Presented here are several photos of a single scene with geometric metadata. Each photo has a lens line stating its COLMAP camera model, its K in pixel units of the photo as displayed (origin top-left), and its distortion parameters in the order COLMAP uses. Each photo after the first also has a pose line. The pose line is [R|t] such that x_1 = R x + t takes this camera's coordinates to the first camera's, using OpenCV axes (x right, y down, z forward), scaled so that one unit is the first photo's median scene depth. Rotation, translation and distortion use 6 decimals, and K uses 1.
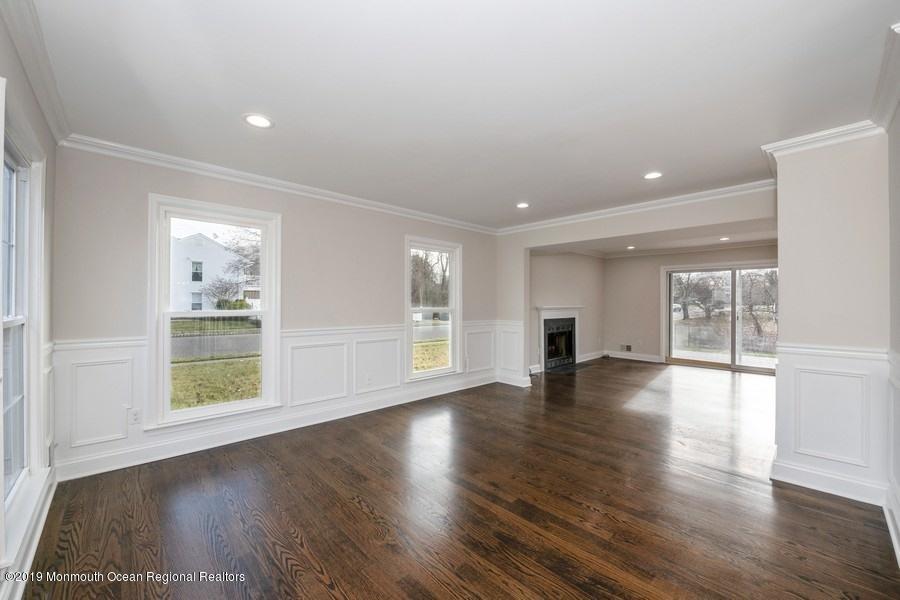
lens RADIAL K [[357.5, 0, 448.2], [0, 357.5, 300.3], [0, 0, 1]] dist [-0.000770, -0.000084]
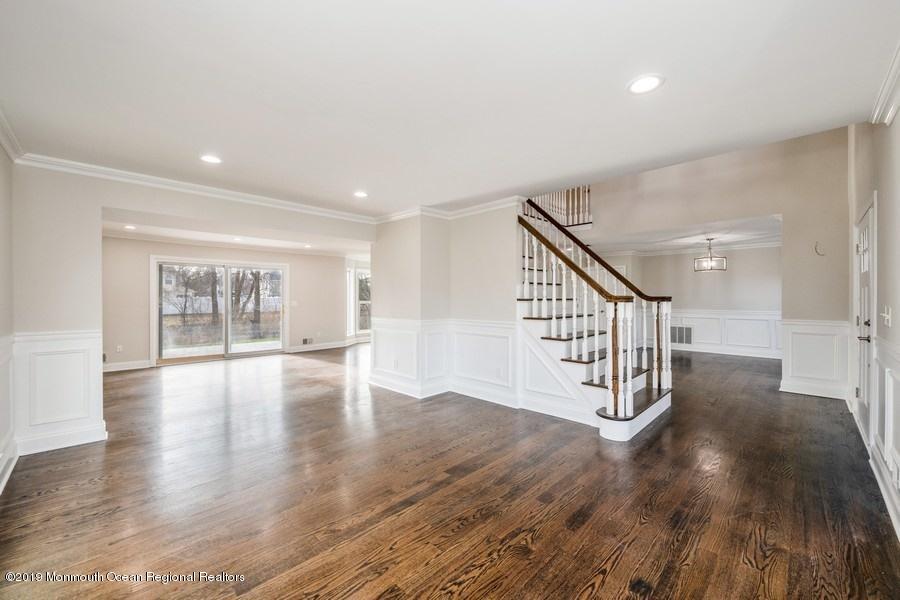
lens RADIAL K [[357.5, 0, 448.2], [0, 357.5, 300.3], [0, 0, 1]] dist [-0.000770, -0.000084]
pose [[-0.033813, -0.008818, 0.999389, -0.870225], [-0.005970, 0.999945, 0.008621, 0.004744], [-0.999410, -0.005674, -0.033863, 0.967786]]
